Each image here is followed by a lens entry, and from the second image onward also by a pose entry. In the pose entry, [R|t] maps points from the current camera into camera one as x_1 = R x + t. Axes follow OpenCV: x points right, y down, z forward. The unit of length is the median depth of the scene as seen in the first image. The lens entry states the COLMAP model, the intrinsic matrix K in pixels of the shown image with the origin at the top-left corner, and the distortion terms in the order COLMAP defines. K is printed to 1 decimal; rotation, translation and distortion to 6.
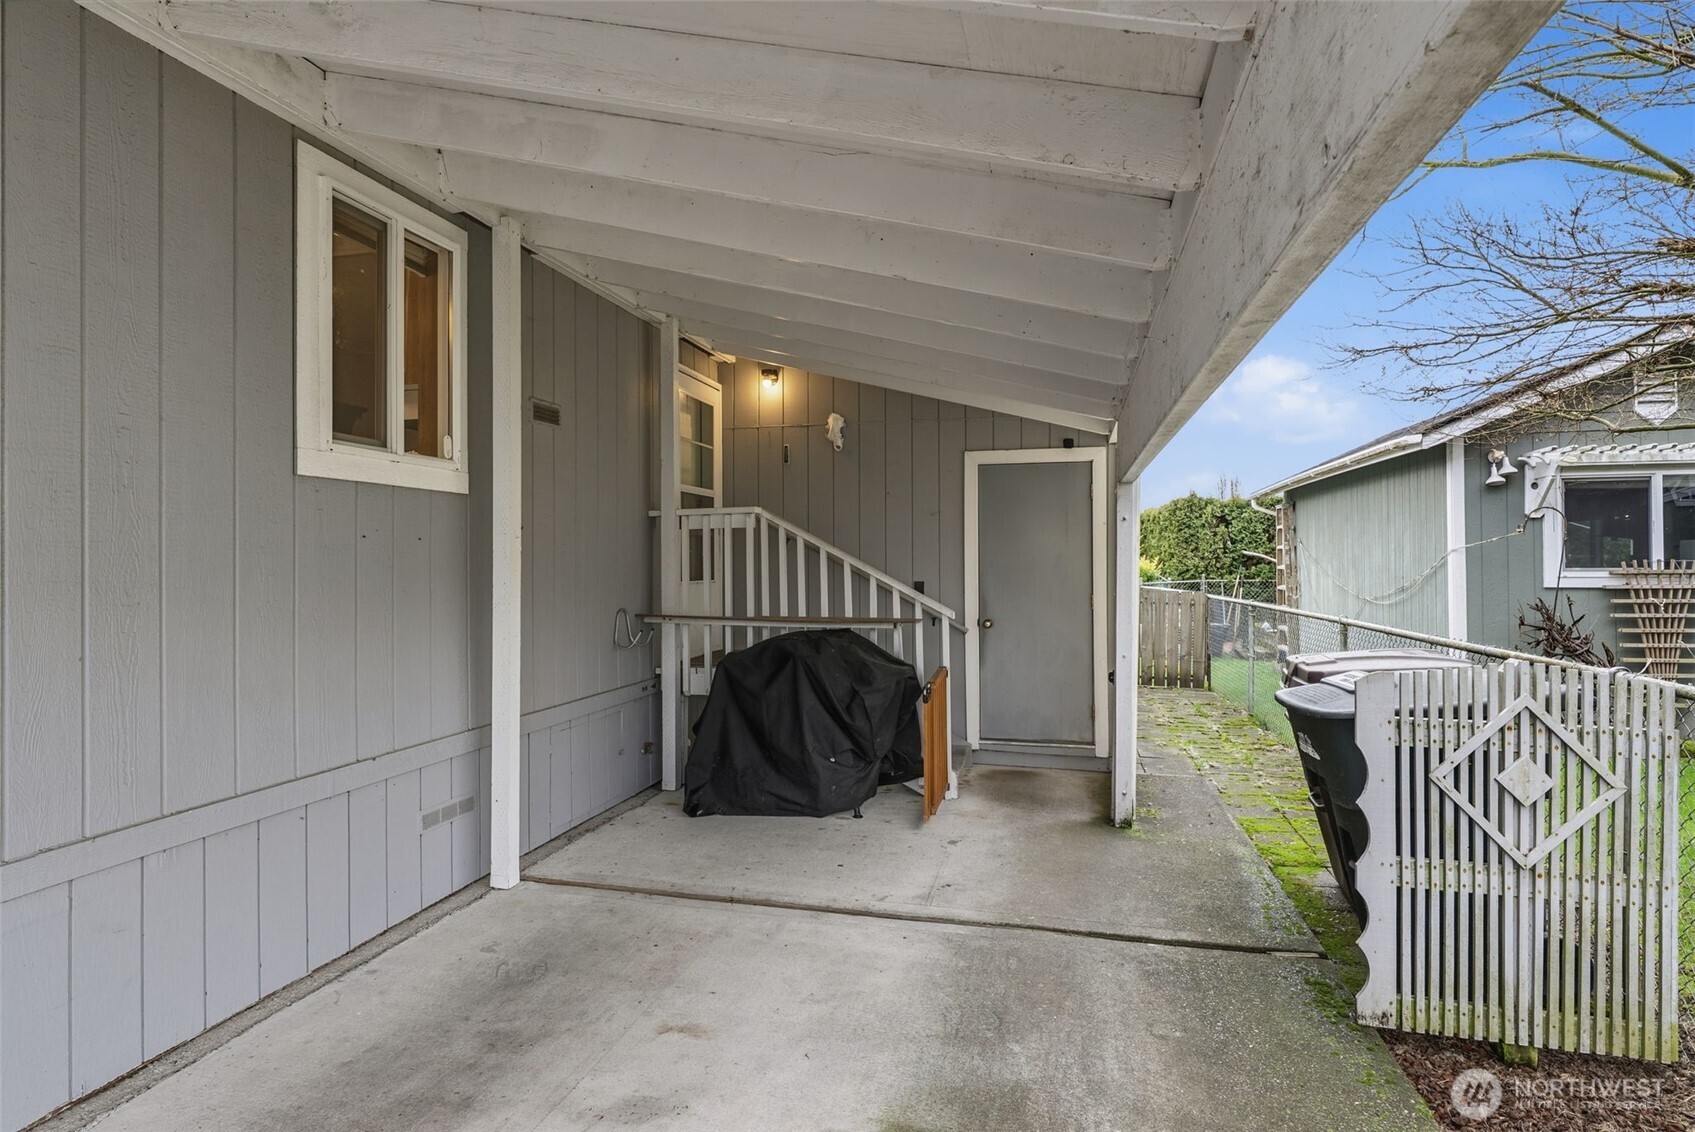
lens RADIAL K [[770.0, 0, 847.5], [0, 770.0, 566.0], [0, 0, 1]] dist [-0.011601, 0.000662]
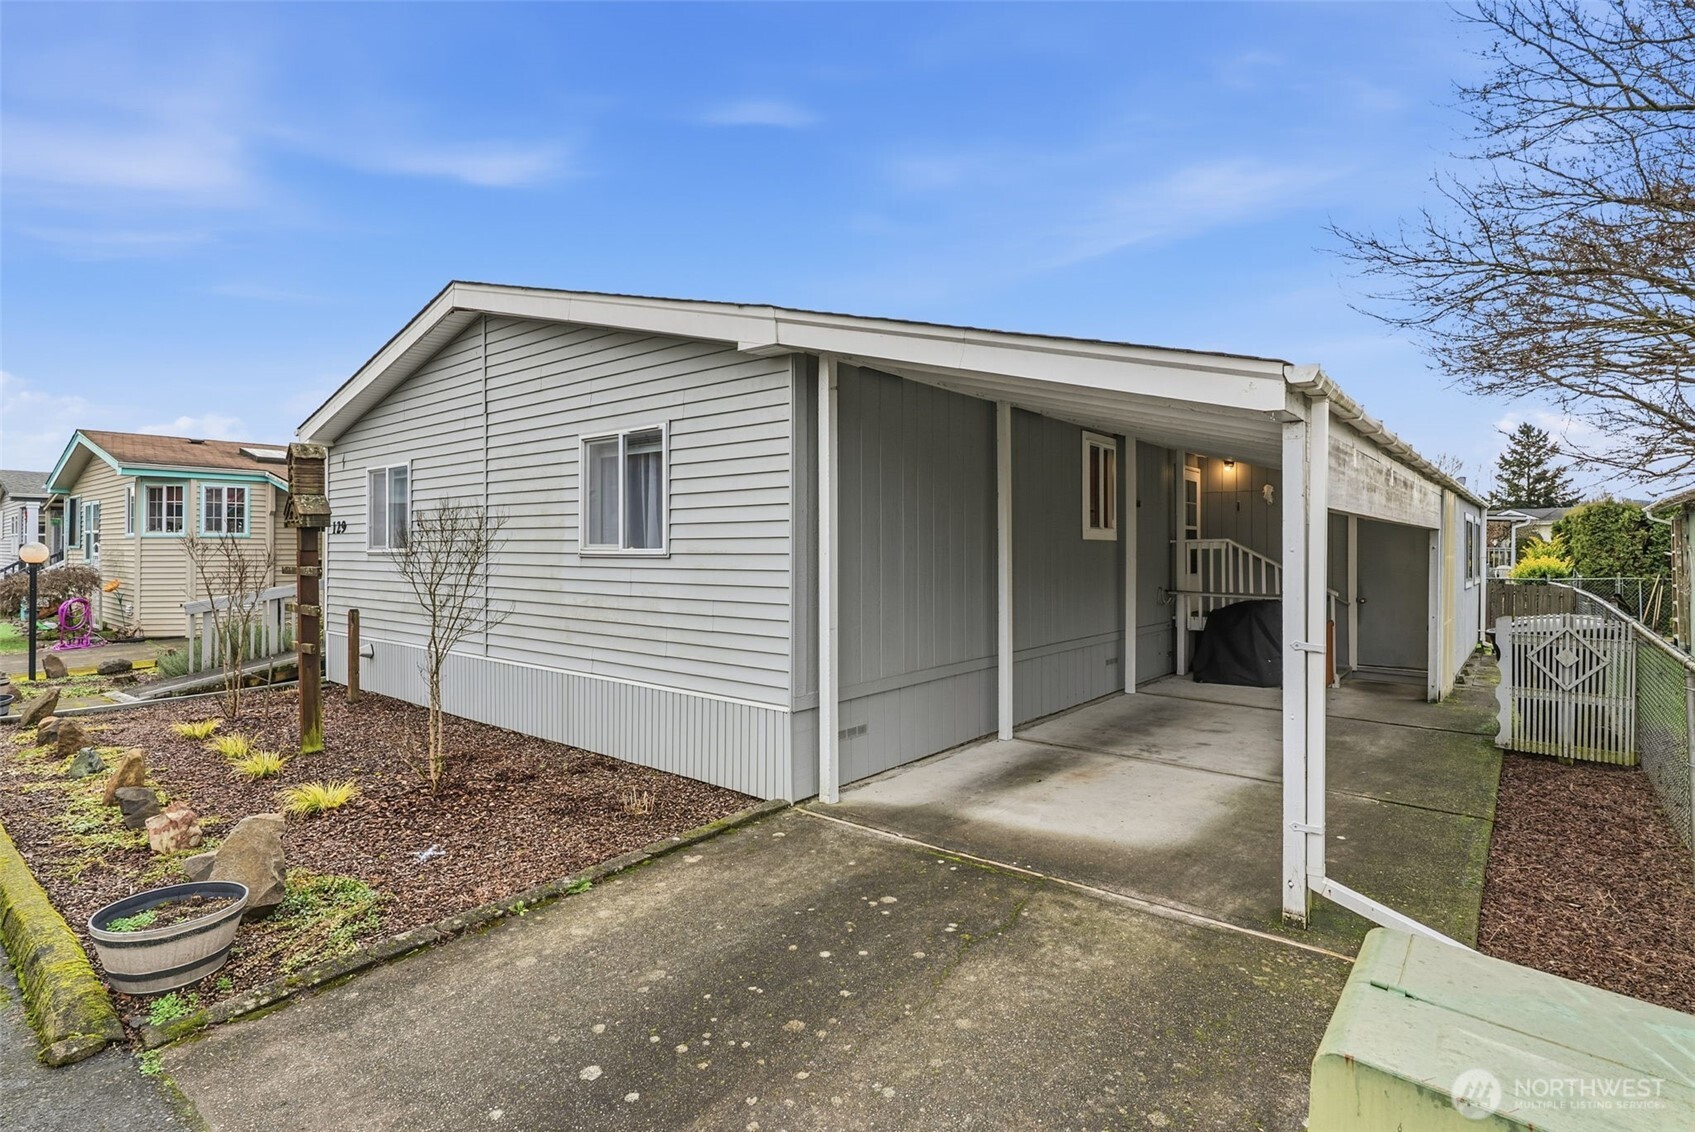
lens RADIAL K [[833.9, 0, 854.2], [0, 833.9, 539.0], [0, 0, 1]] dist [-0.003101, 0.000526]
pose [[0.902439, 0.001428, -0.430816, -0.058926], [-0.005832, 0.999943, -0.008902, -0.051427], [0.430779, 0.010546, 0.902396, -1.429801]]
